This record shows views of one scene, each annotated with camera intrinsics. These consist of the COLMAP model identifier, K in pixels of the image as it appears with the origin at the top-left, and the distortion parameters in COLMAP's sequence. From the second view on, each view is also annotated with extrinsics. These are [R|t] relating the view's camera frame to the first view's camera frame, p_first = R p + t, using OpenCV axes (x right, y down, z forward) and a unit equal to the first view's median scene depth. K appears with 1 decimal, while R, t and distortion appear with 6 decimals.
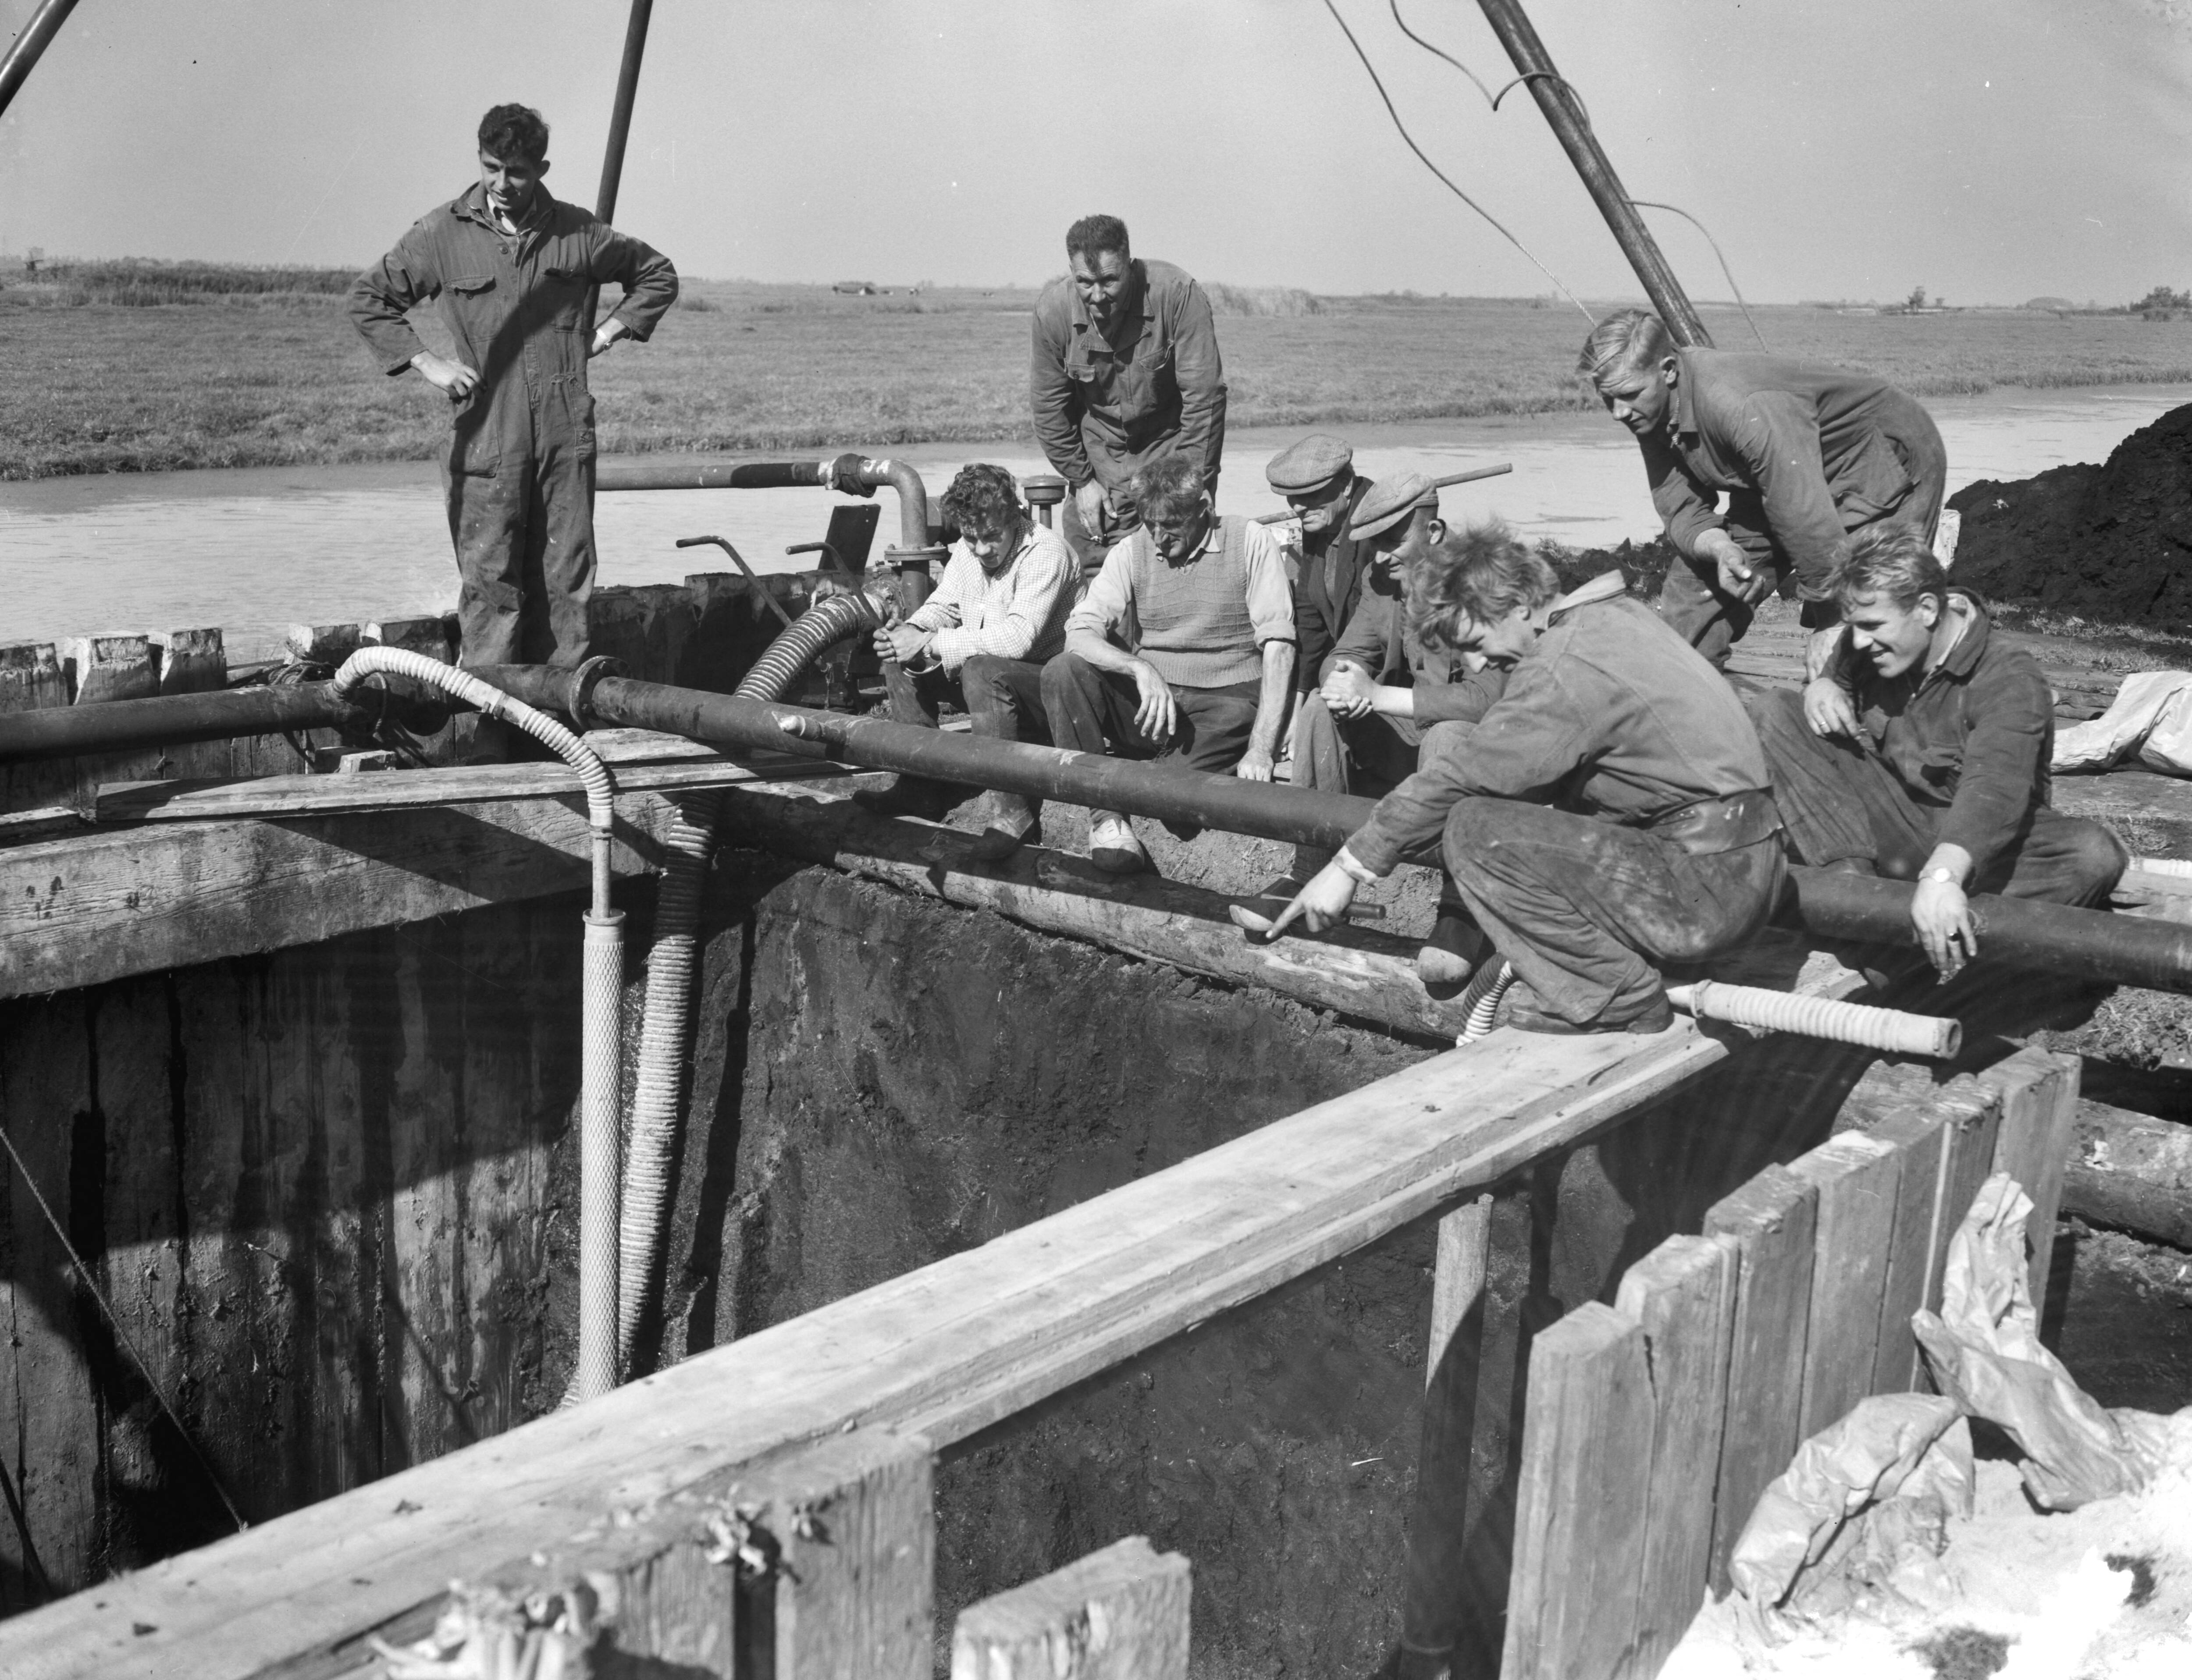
lens RADIAL K [[2627.0, 0, 1080.0], [0, 2627.0, 693.9], [0, 0, 1]] dist [-0.021155, 0.000990]
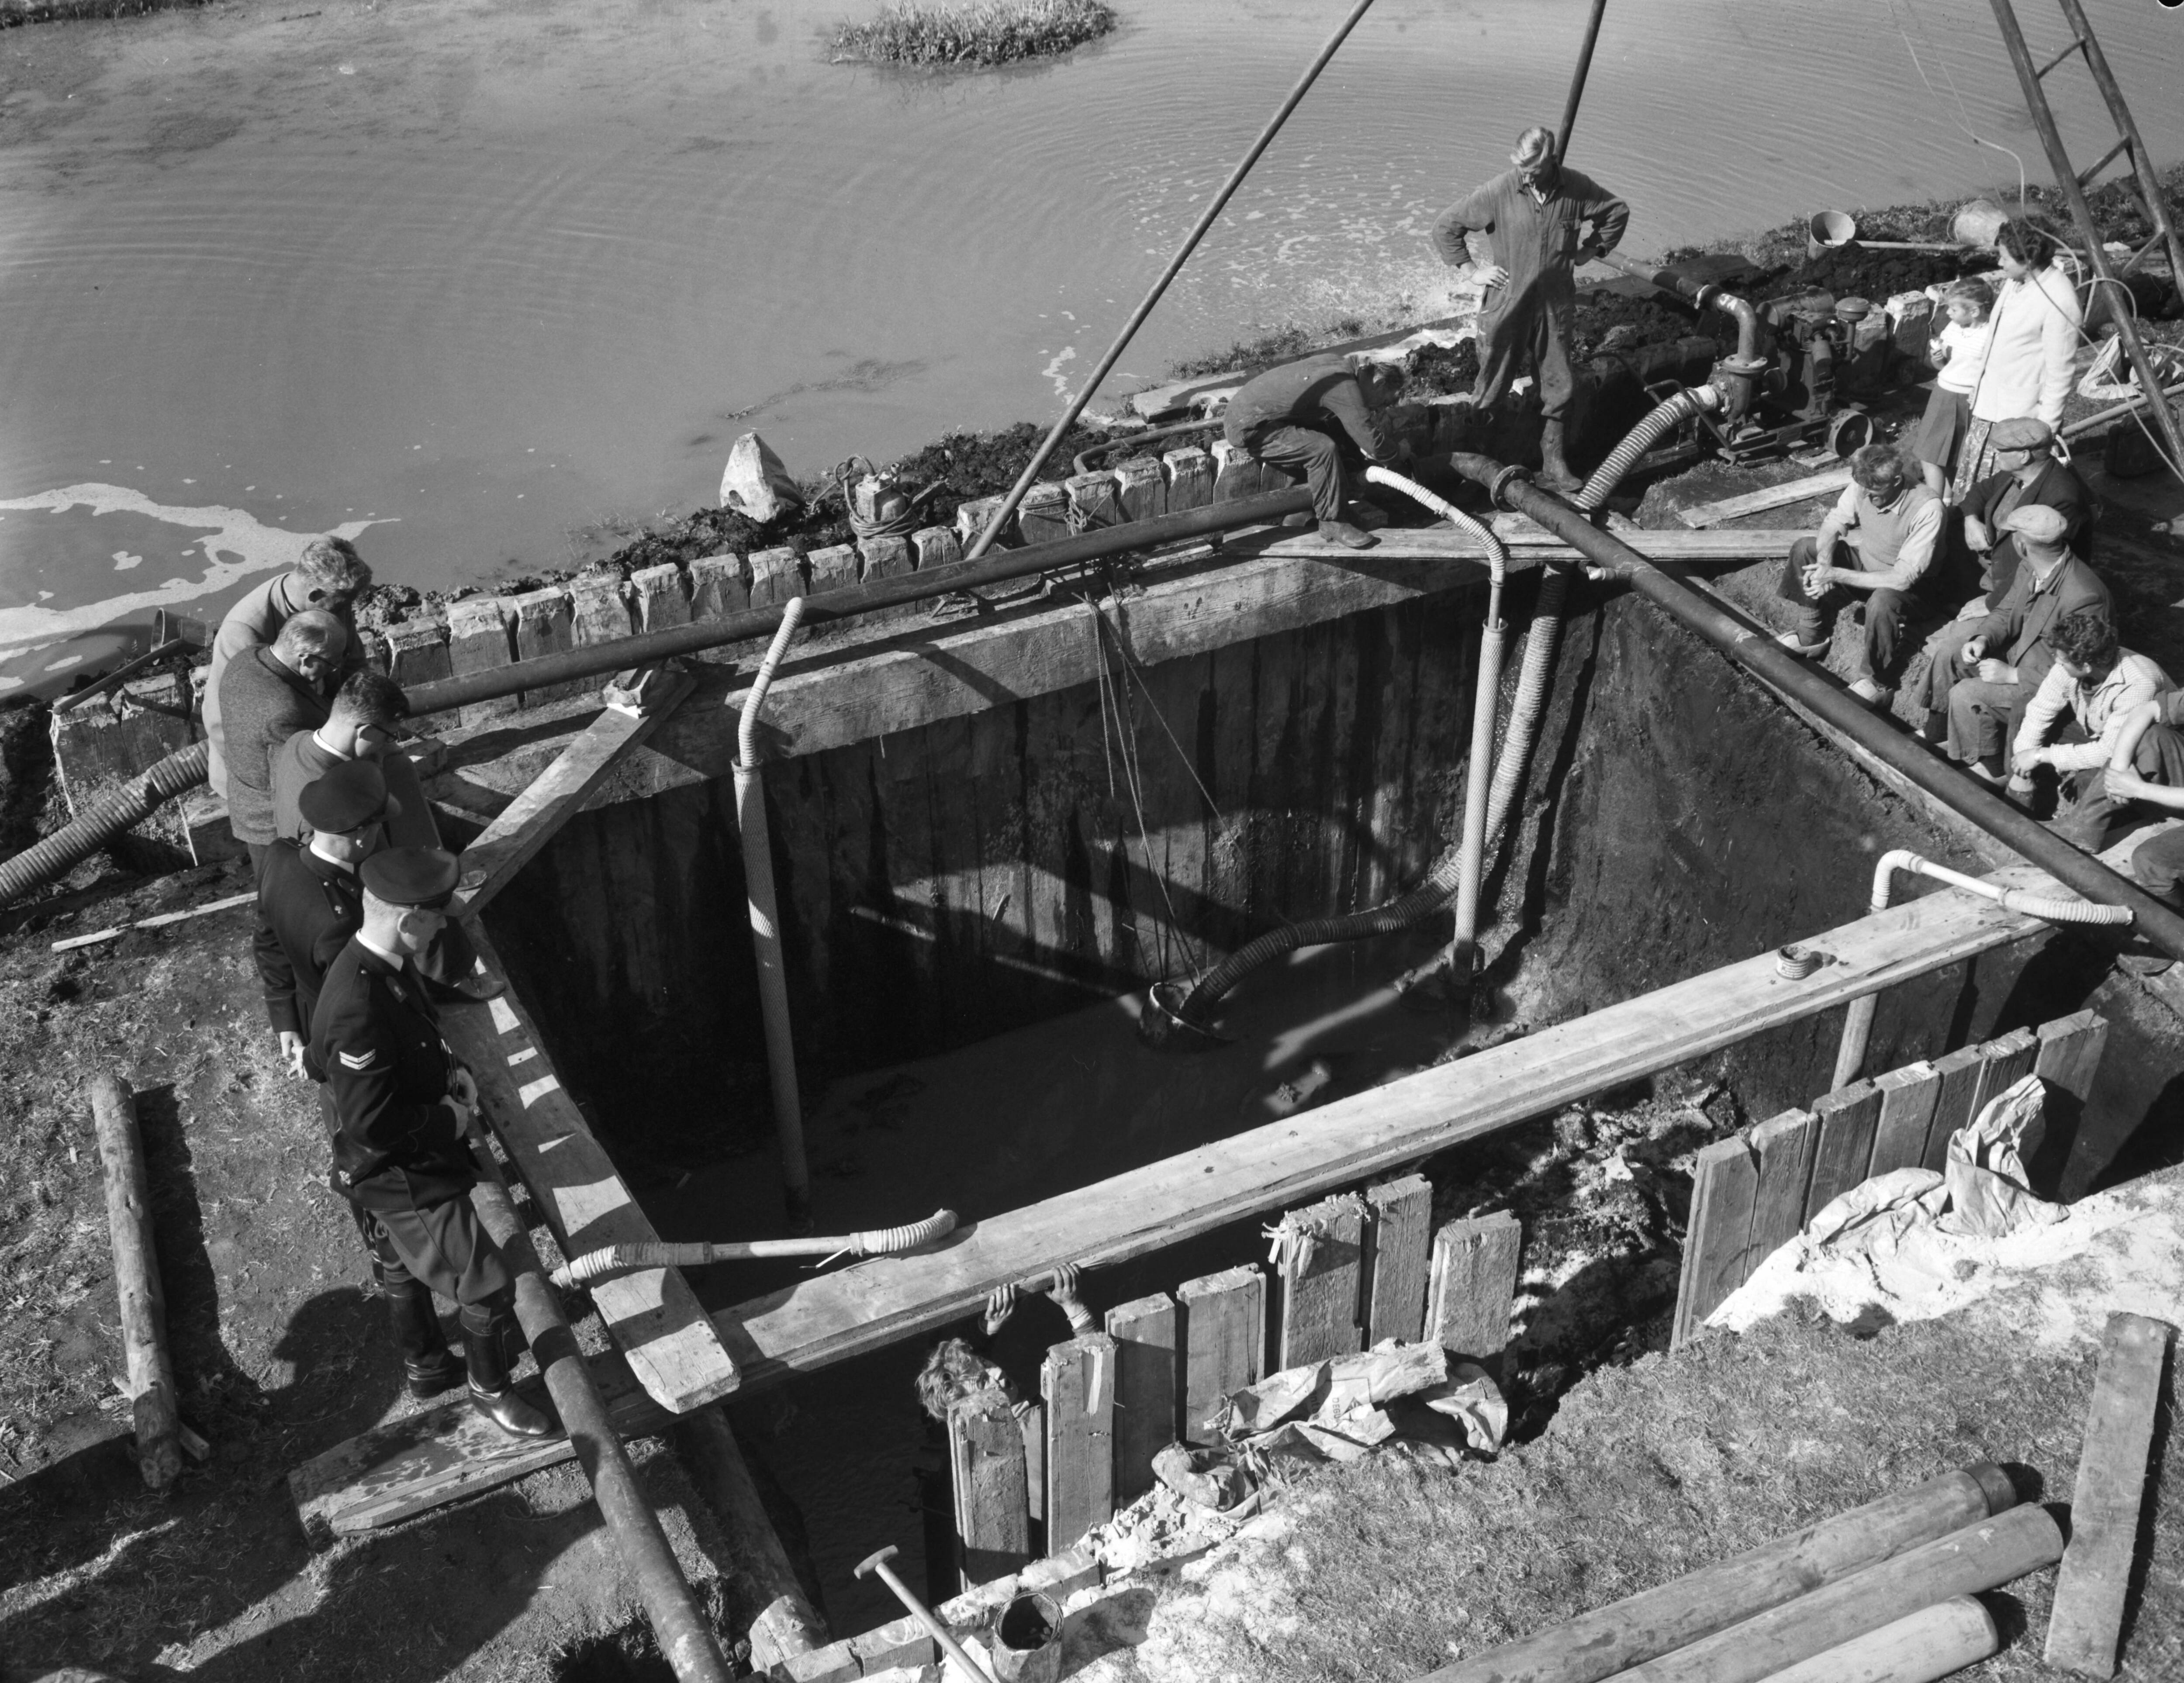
lens RADIAL K [[2601.5, 0, 1092.0], [0, 2601.5, 841.5], [0, 0, 1]] dist [0.010464, -0.039561]
pose [[0.914416, 0.192585, -0.356026, 0.215539], [-0.029553, 0.908980, 0.415790, -0.496652], [0.403696, -0.369683, 0.836878, -0.598827]]
